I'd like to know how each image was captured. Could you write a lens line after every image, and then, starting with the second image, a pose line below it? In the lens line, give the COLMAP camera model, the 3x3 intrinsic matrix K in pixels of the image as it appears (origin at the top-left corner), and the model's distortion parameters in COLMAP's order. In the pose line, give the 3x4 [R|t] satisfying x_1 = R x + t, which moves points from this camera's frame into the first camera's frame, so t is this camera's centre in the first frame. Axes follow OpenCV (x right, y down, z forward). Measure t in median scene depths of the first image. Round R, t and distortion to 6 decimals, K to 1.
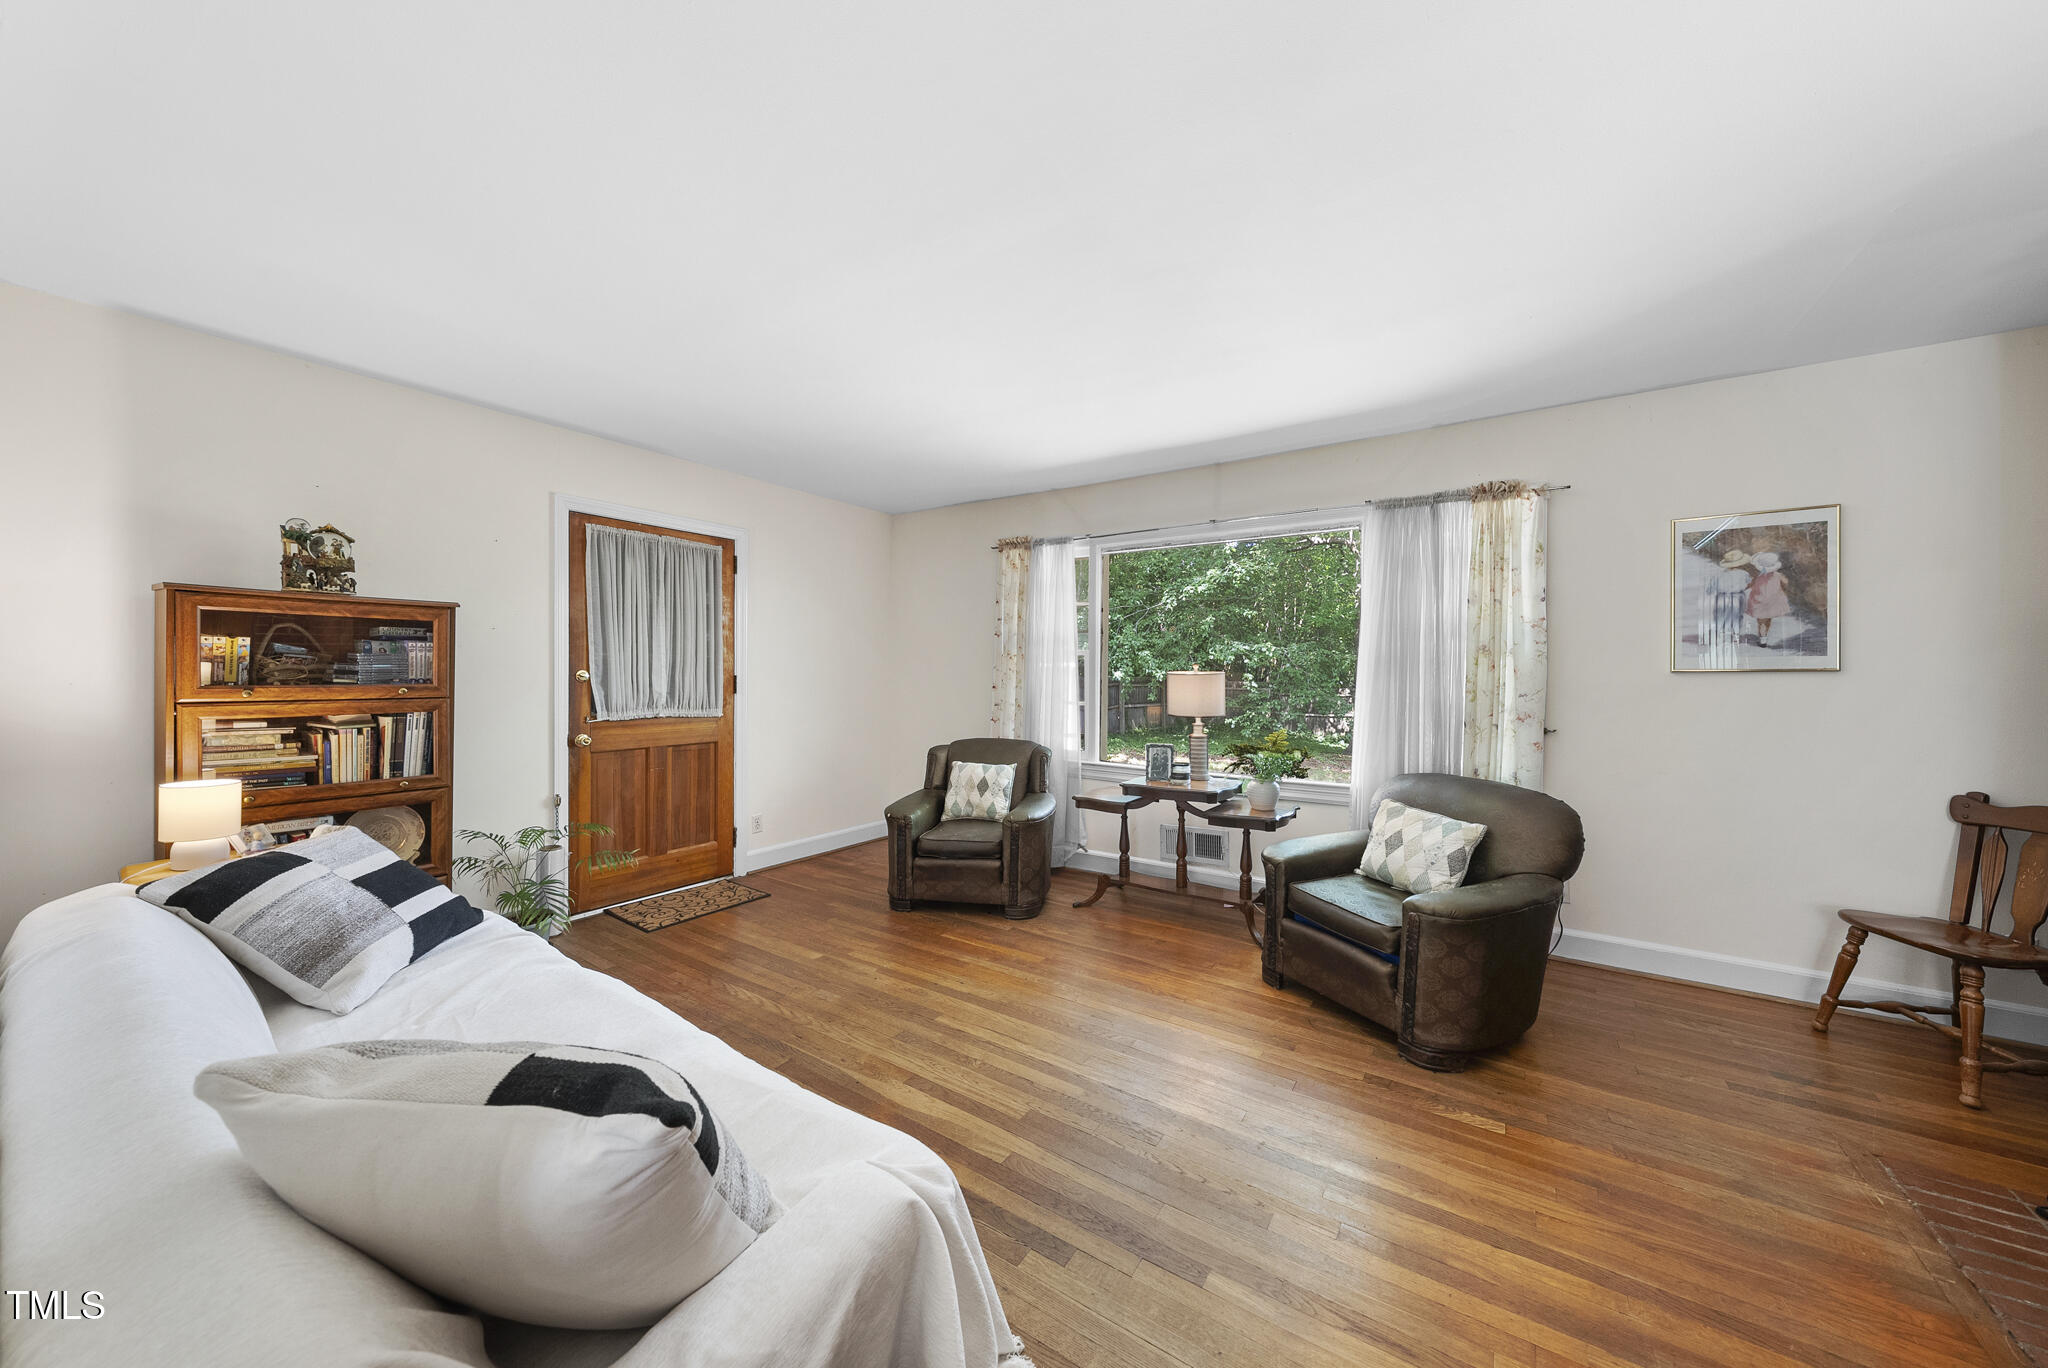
lens RADIAL K [[707.2, 0, 1024.0], [0, 707.2, 684.0], [0, 0, 1]] dist [0.000292, 0.000087]
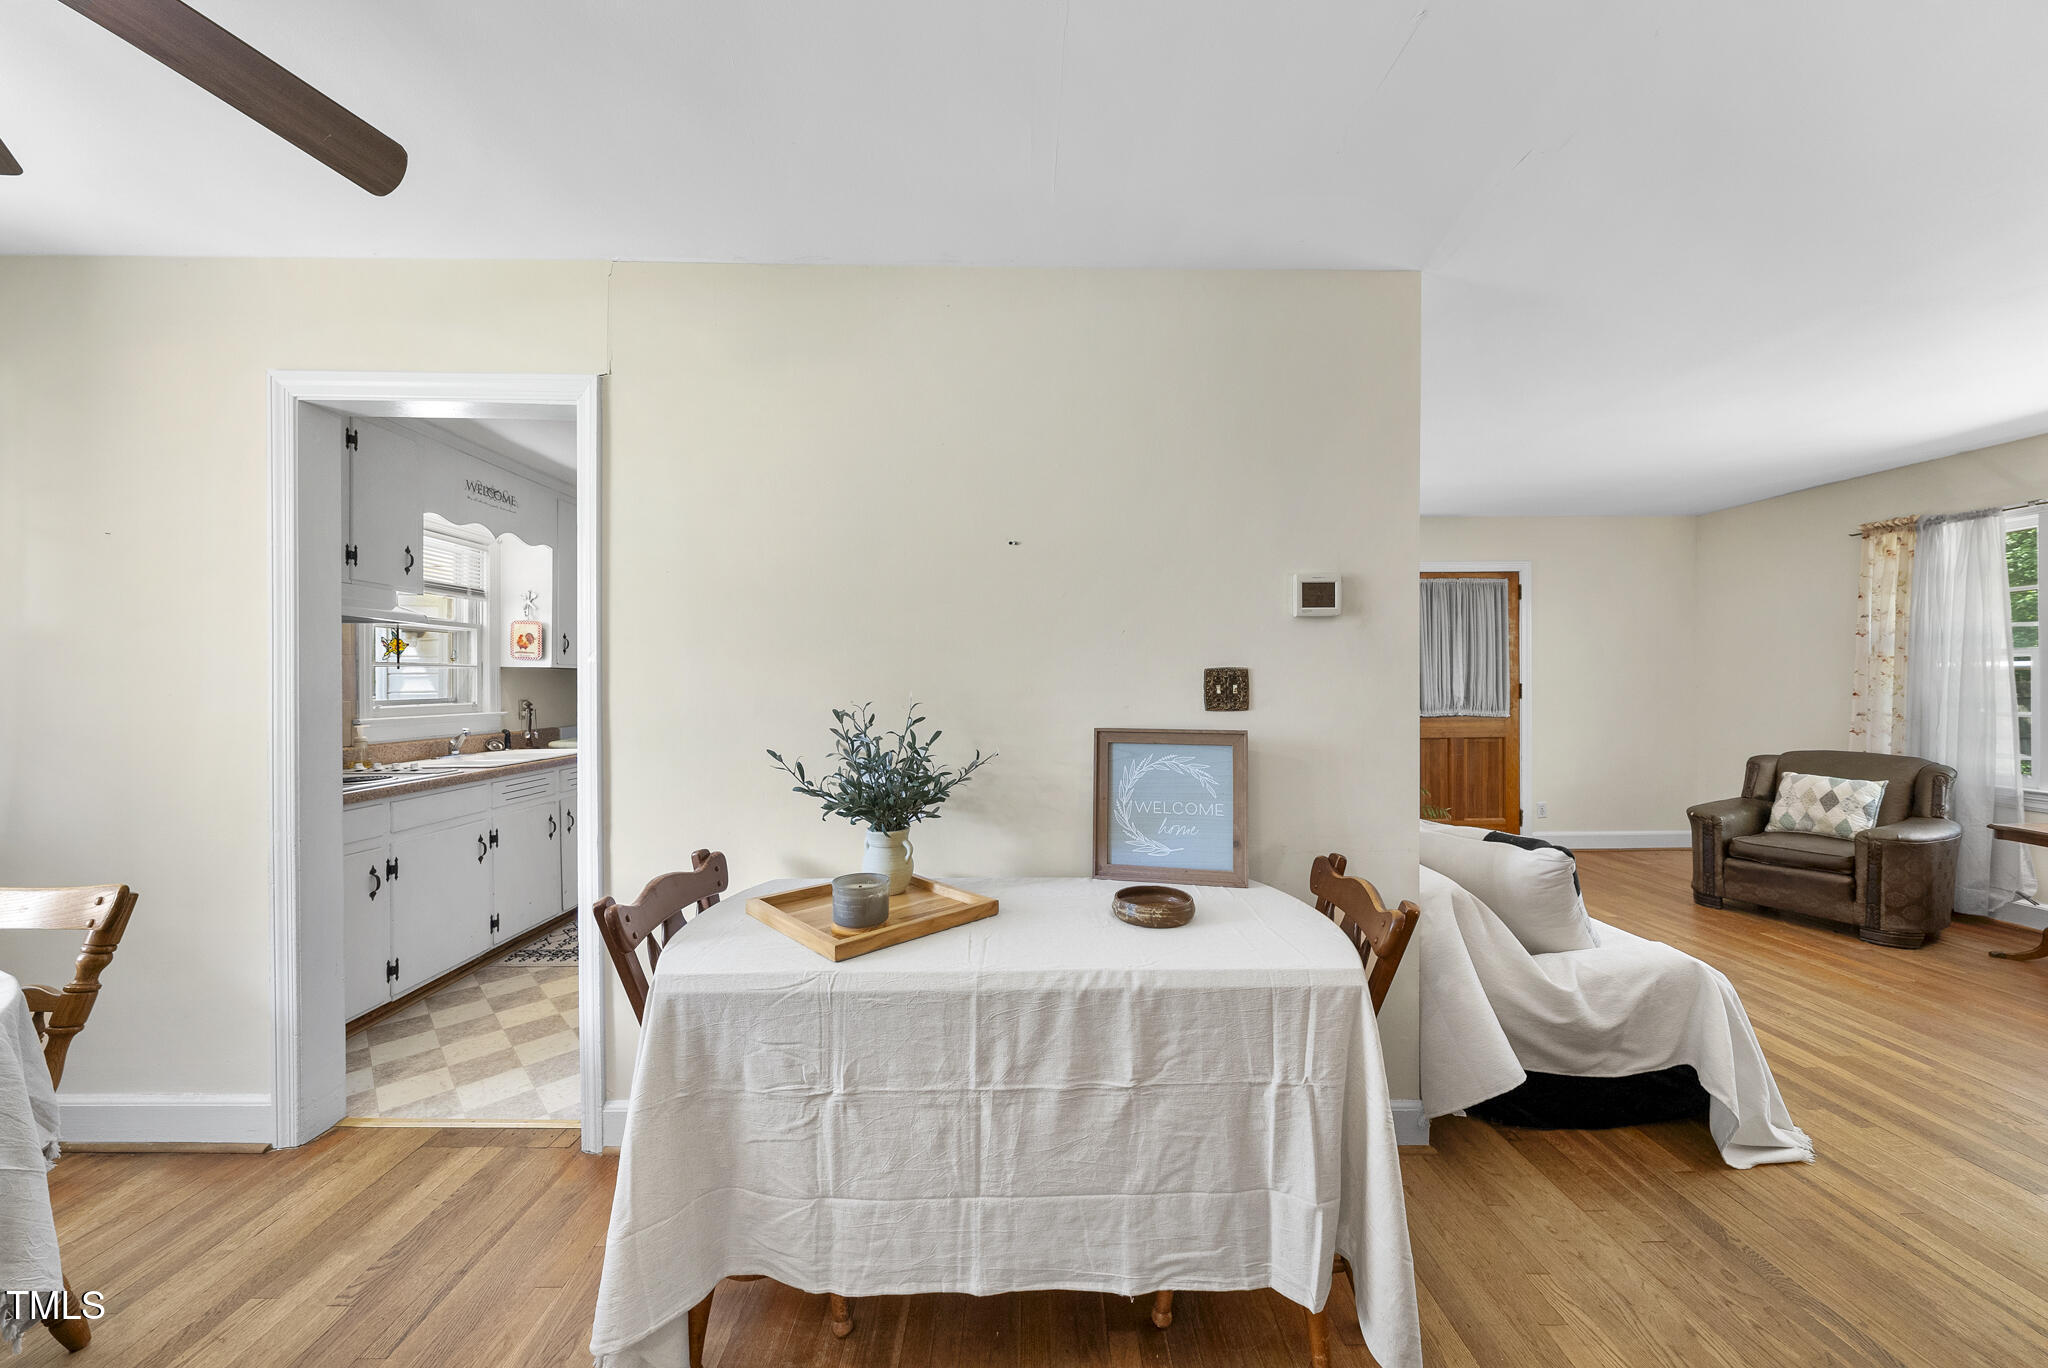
lens RADIAL K [[707.2, 0, 1024.0], [0, 707.2, 684.0], [0, 0, 1]] dist [0.000292, 0.000087]
pose [[0.576988, -0.007942, -0.816714, 0.091444], [-0.000544, 0.999949, -0.010108, 0.001293], [0.816752, 0.006276, 0.576954, -0.400053]]
